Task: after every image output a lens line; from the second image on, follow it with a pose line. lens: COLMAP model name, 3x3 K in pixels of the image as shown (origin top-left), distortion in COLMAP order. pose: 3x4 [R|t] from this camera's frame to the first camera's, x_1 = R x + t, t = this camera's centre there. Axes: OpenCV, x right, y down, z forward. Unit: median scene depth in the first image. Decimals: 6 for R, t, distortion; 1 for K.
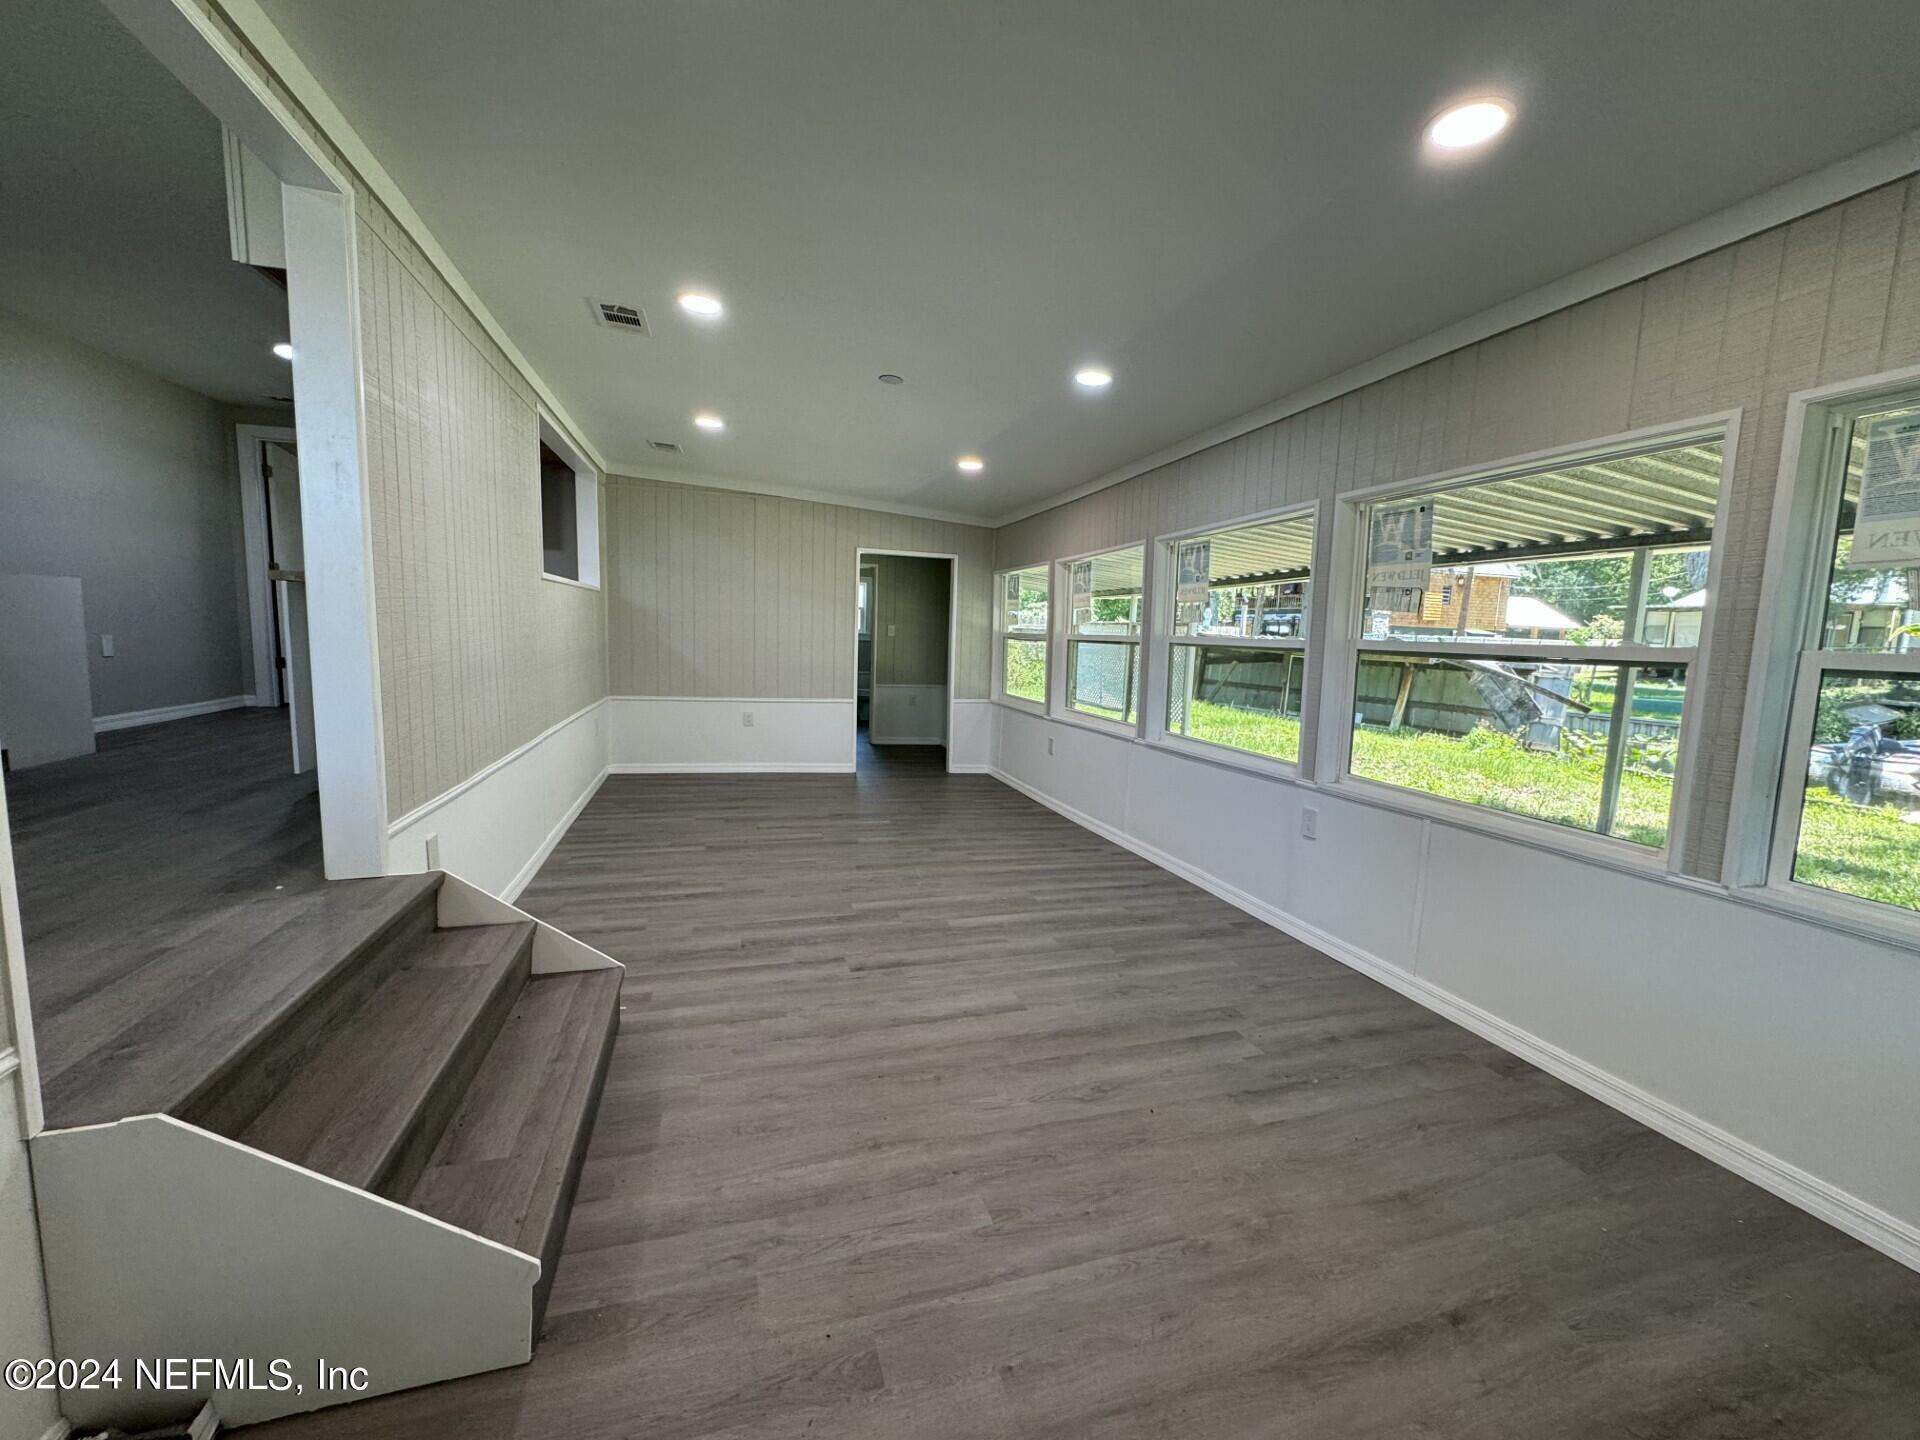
lens RADIAL K [[763.6, 0, 960.0], [0, 763.6, 720.0], [0, 0, 1]] dist [-0.001445, 0.000047]
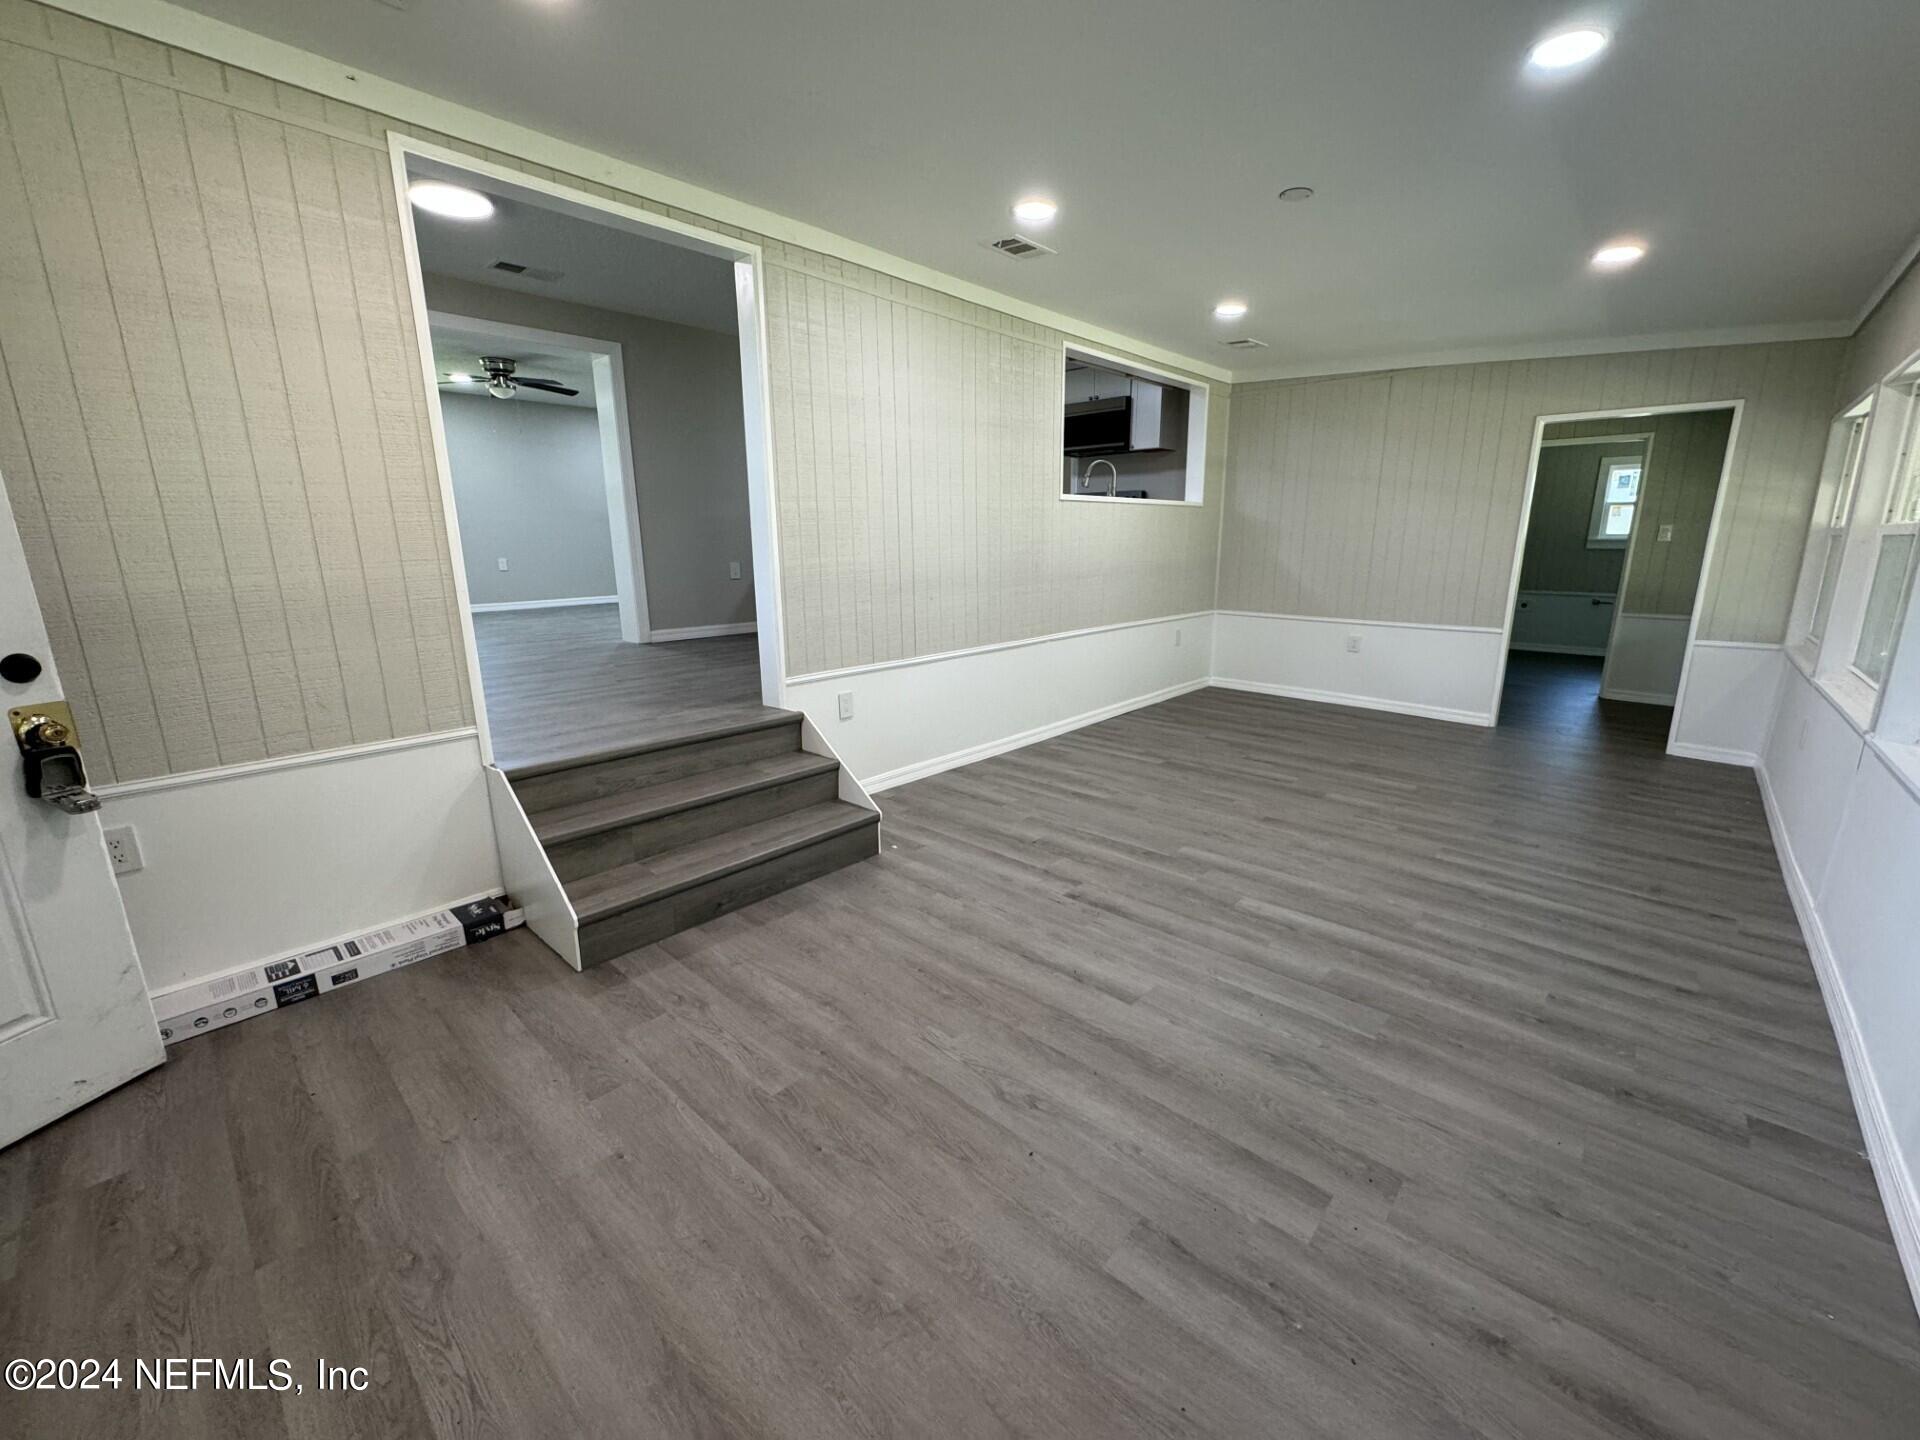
lens RADIAL K [[763.6, 0, 960.0], [0, 763.6, 720.0], [0, 0, 1]] dist [-0.001445, 0.000047]
pose [[0.505985, 0.162355, -0.847125, 0.494568], [-0.074685, 0.986683, 0.144493, -0.016558], [0.859303, -0.009844, 0.511373, 0.339200]]
